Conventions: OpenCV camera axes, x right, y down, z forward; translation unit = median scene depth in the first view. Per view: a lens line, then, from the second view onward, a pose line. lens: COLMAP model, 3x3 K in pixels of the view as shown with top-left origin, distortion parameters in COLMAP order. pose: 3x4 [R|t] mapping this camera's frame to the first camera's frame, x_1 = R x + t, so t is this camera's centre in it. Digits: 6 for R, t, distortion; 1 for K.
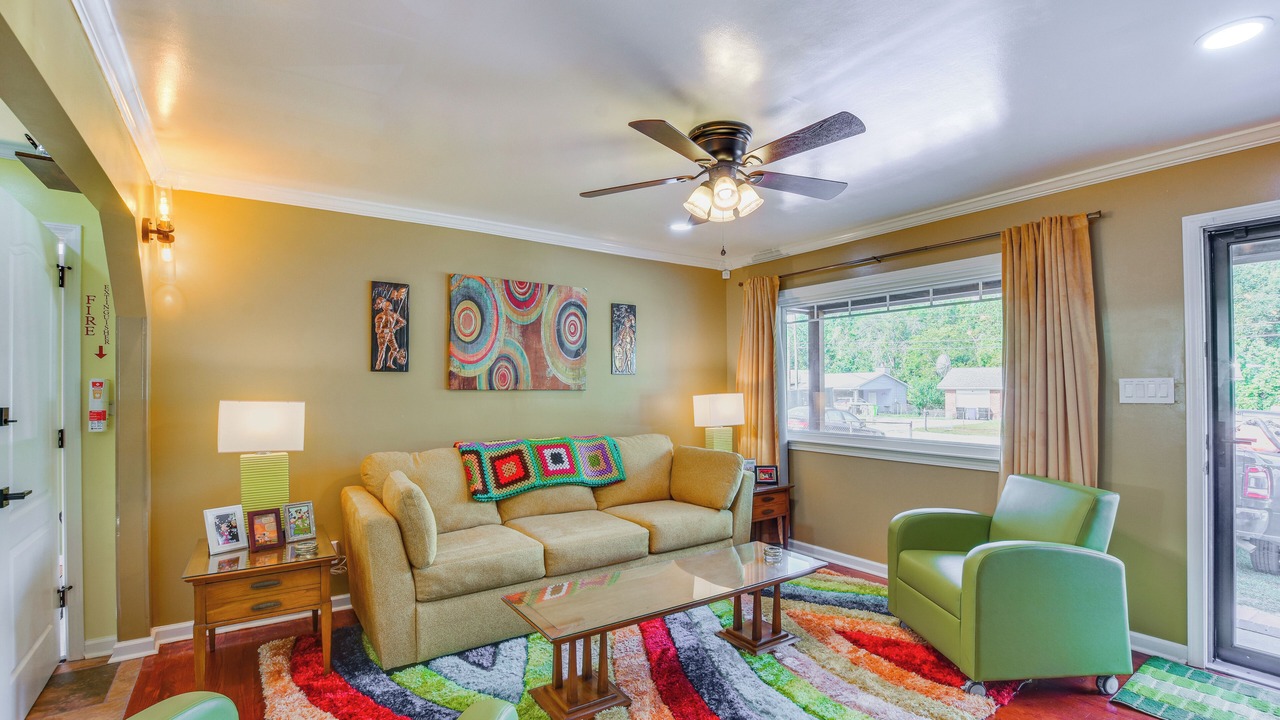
lens RADIAL K [[596.6, 0, 639.4], [0, 596.6, 375.5], [0, 0, 1]] dist [-0.029958, 0.000247]
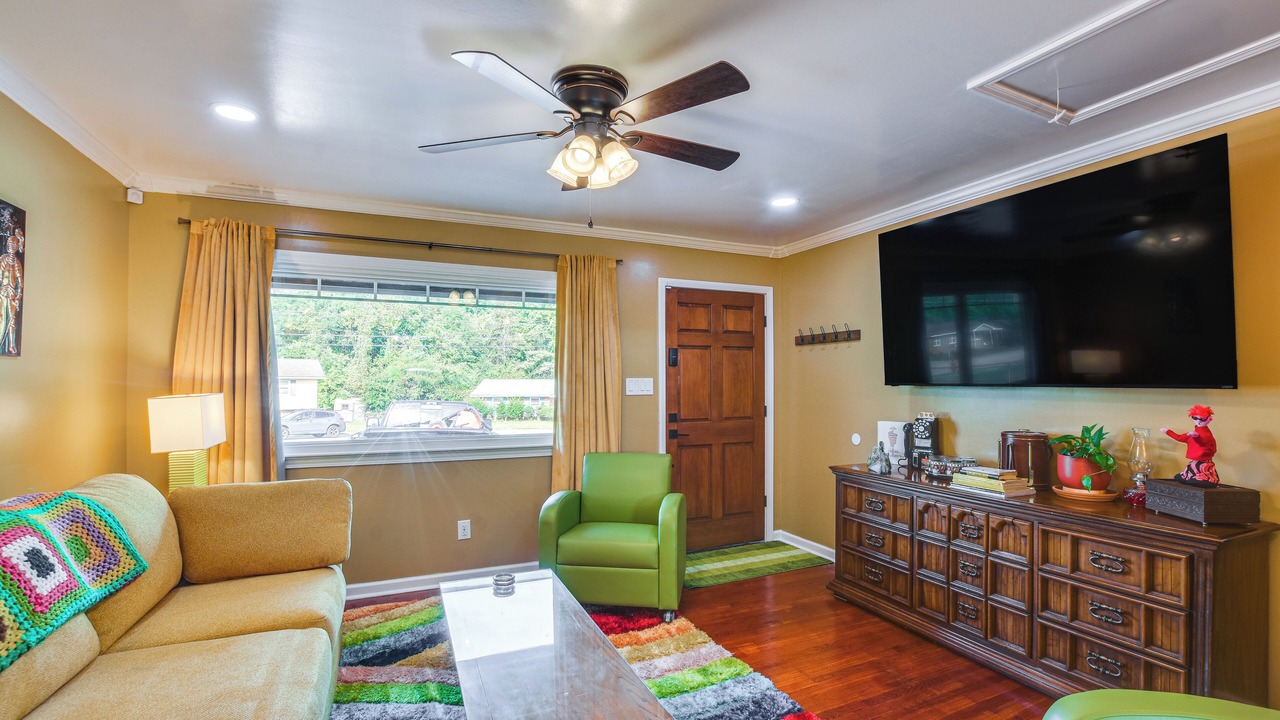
lens RADIAL K [[579.2, 0, 647.9], [0, 579.2, 366.0], [0, 0, 1]] dist [-0.000577, -0.000029]
pose [[0.175789, 0.029622, 0.983982, -0.420524], [-0.017058, 0.999489, -0.027041, 0.010594], [-0.984280, -0.012031, 0.176205, 0.495691]]
